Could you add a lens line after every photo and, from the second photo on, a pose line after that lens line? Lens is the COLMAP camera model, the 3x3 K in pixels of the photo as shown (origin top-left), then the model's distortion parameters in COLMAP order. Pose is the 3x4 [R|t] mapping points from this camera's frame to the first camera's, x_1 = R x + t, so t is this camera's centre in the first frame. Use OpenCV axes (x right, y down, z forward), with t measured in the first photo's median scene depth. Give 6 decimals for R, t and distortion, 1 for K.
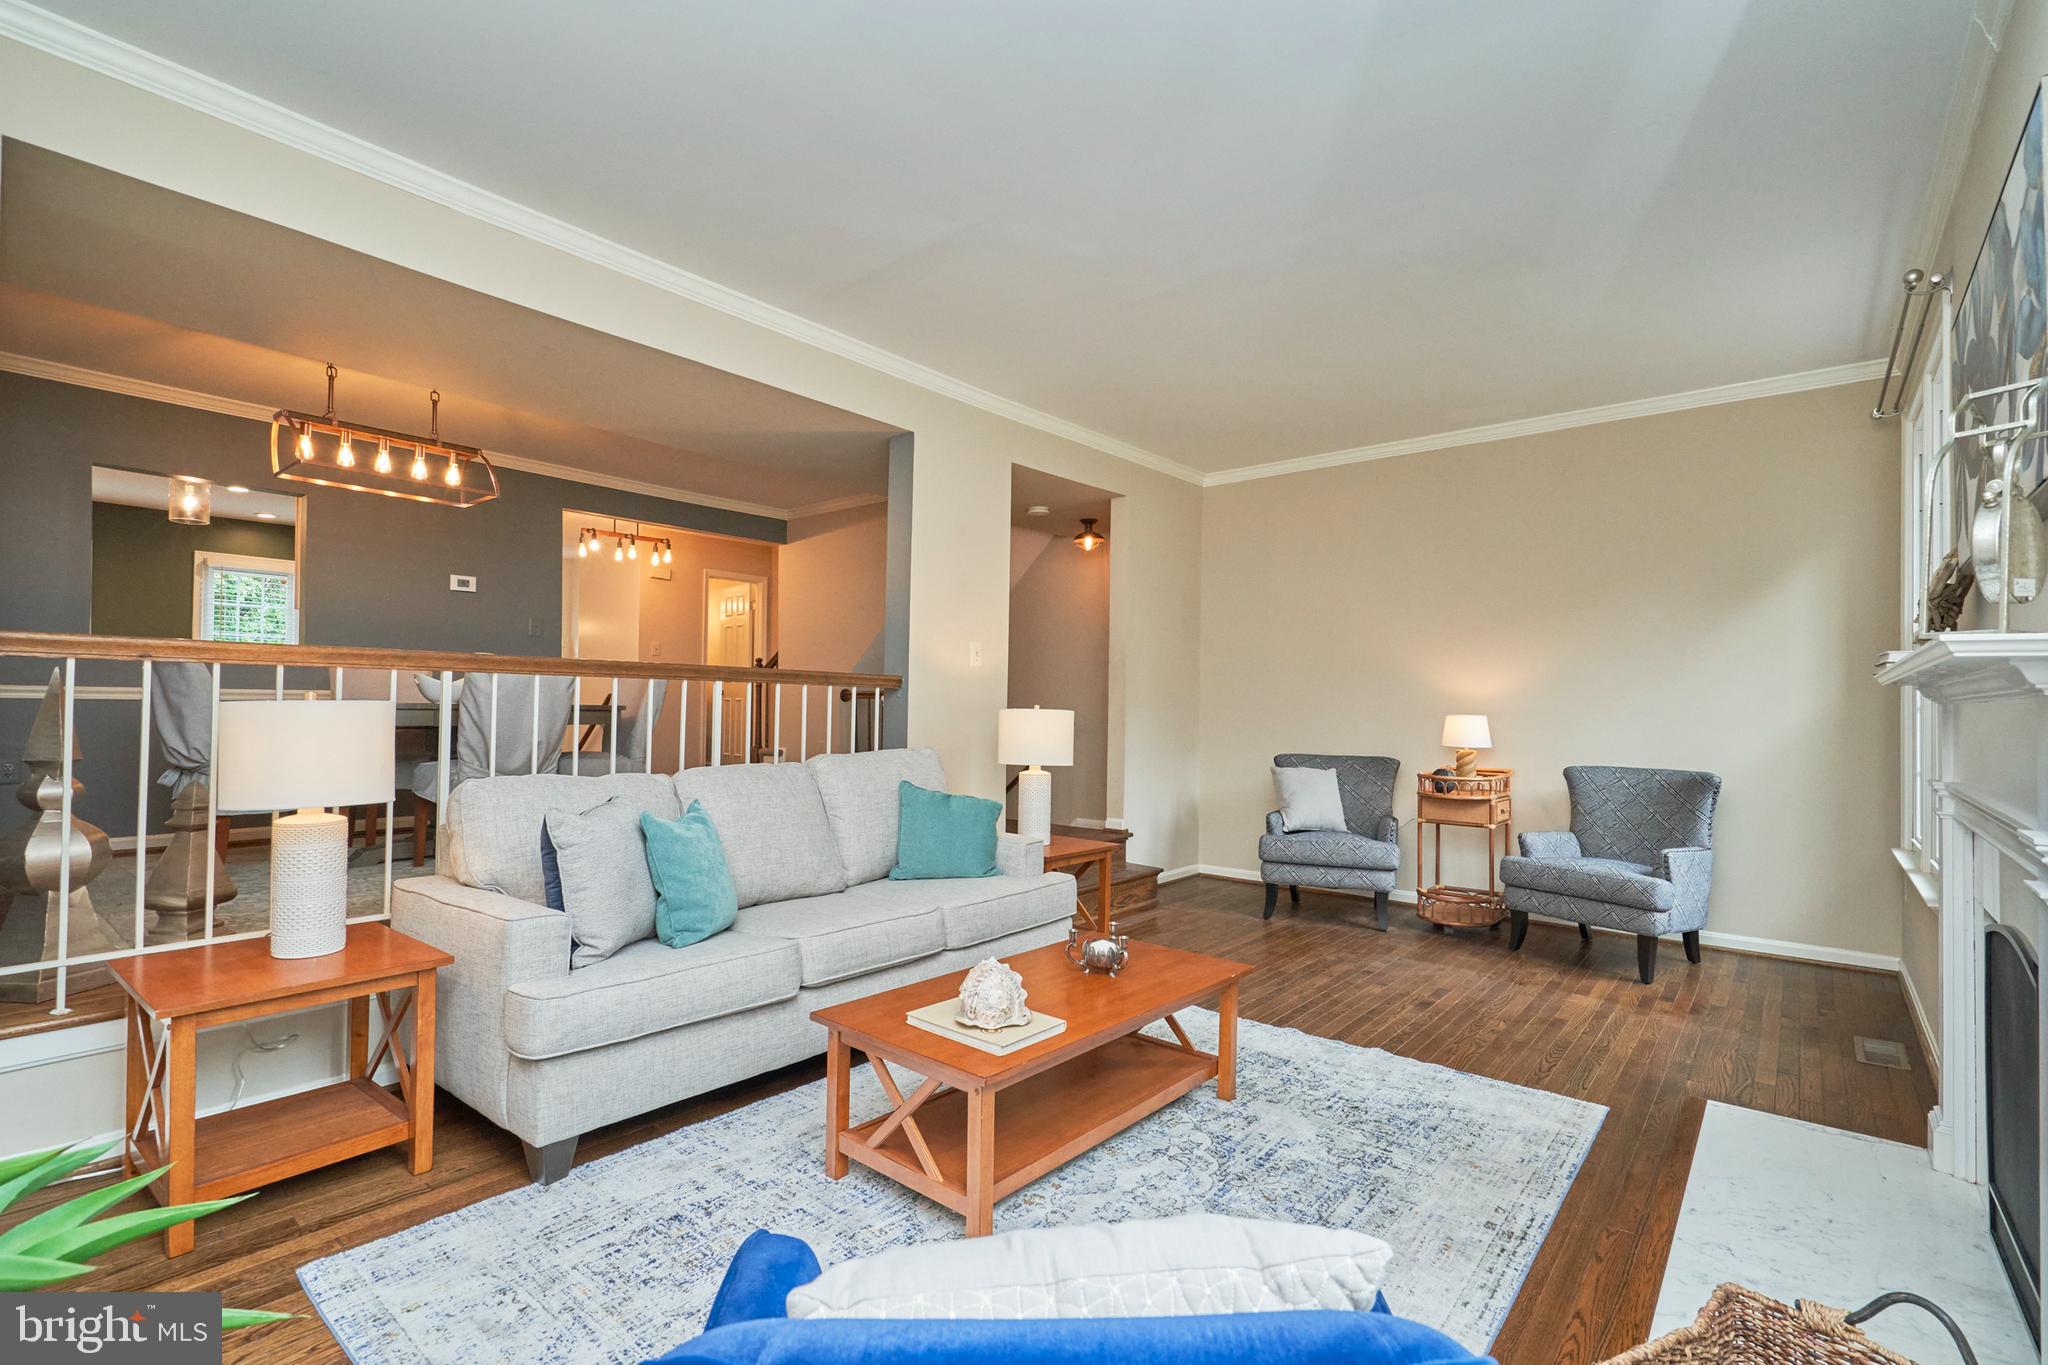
lens RADIAL K [[957.1, 0, 1036.7], [0, 957.1, 680.2], [0, 0, 1]] dist [0.001193, -0.002493]
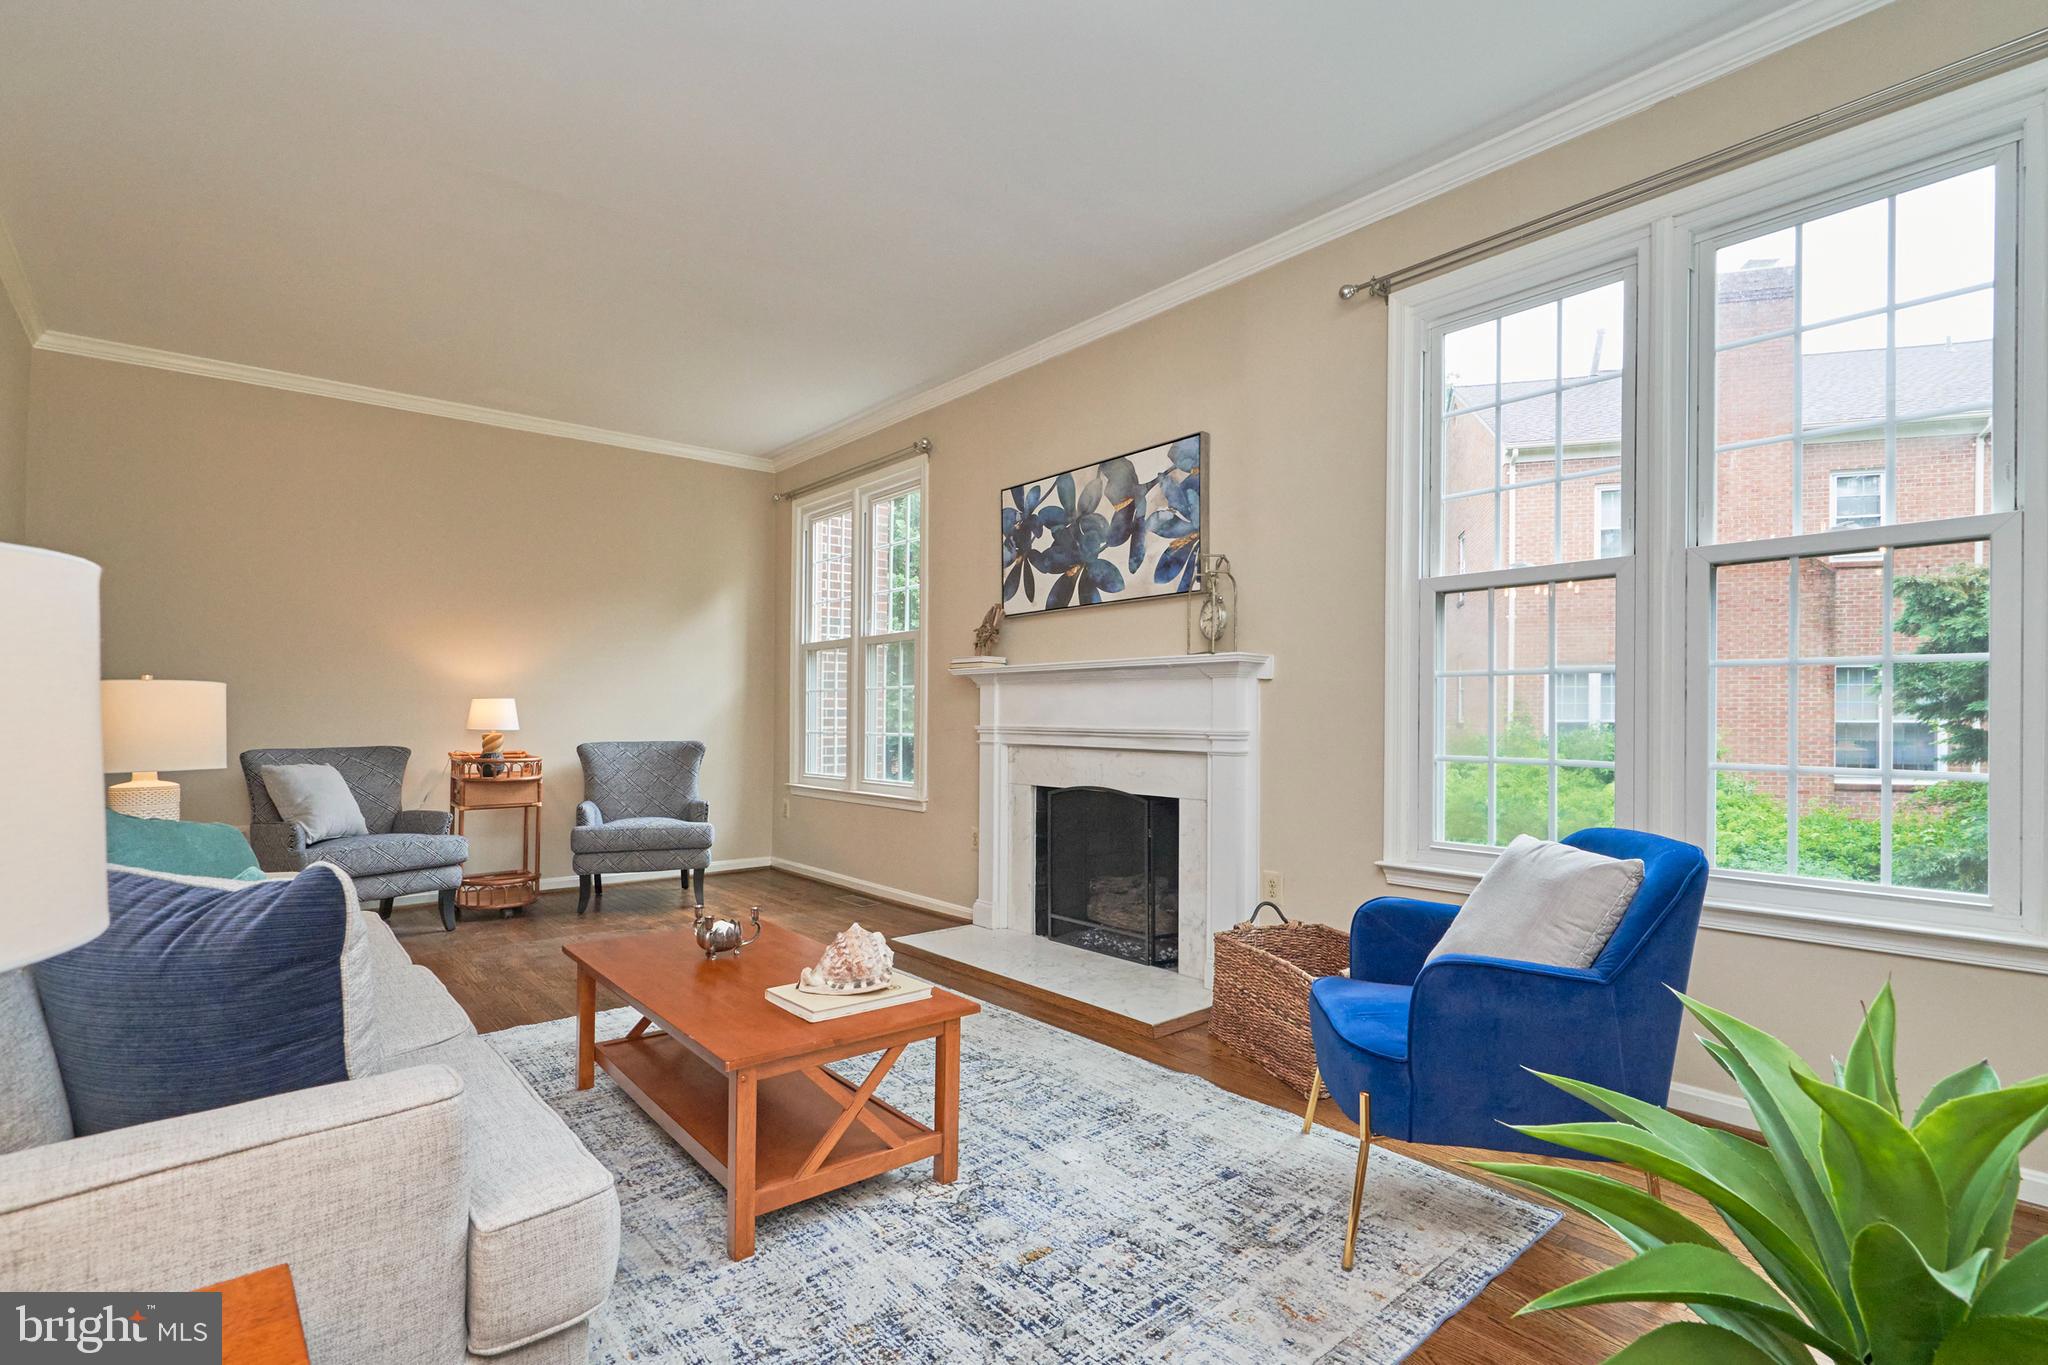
lens RADIAL K [[957.1, 0, 1001.3], [0, 957.1, 703.4], [0, 0, 1]] dist [0.001193, -0.002493]
pose [[0.176532, 0.000821, 0.984295, -0.457845], [-0.024008, 0.999706, 0.003472, 0.026952], [-0.984002, -0.024243, 0.176500, 0.319205]]
